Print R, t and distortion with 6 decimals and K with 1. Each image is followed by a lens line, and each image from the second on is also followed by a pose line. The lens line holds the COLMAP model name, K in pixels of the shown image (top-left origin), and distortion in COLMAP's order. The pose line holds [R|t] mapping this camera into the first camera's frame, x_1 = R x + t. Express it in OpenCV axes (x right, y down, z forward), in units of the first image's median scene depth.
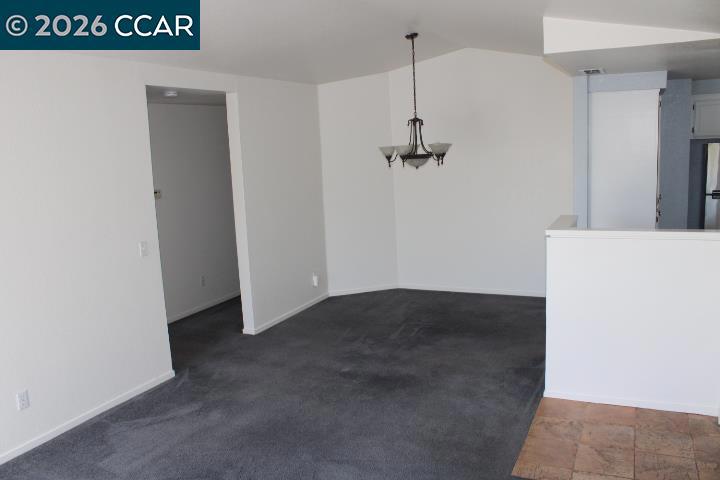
lens RADIAL K [[611.5, 0, 360.0], [0, 611.5, 240.0], [0, 0, 1]] dist [-0.153113, 0.146180]
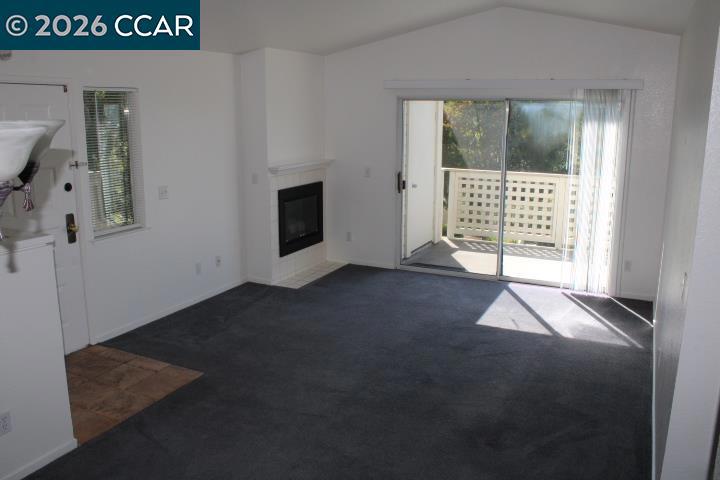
lens RADIAL K [[611.5, 0, 360.0], [0, 611.5, 240.0], [0, 0, 1]] dist [-0.153113, 0.146180]
pose [[-0.999250, 0.034711, 0.017186, -0.101575], [0.038591, 0.930061, 0.365374, -0.298542], [-0.003301, 0.365763, -0.930702, 1.858424]]
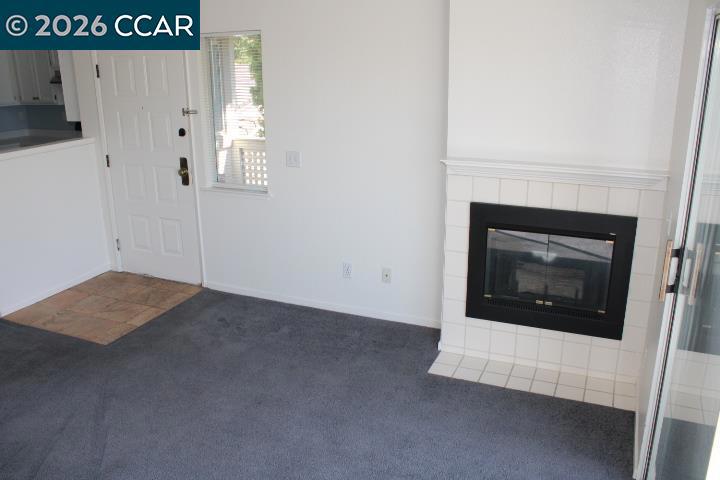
lens RADIAL K [[611.5, 0, 360.0], [0, 611.5, 240.0], [0, 0, 1]] dist [-0.153113, 0.146180]
pose [[-0.020796, -0.249791, 0.968077, -0.782677], [0.173056, 0.952771, 0.249559, -0.022578], [-0.984692, 0.172721, 0.023414, 0.370009]]
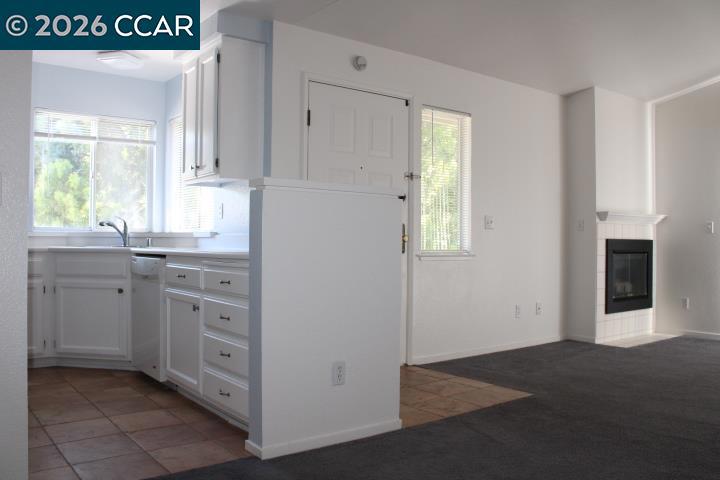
lens RADIAL K [[611.5, 0, 360.0], [0, 611.5, 240.0], [0, 0, 1]] dist [-0.153113, 0.146180]
pose [[-0.891540, 0.039531, 0.451213, 0.022867], [0.102520, 0.987943, 0.116013, -0.051749], [-0.441187, 0.149688, -0.884843, 1.853204]]
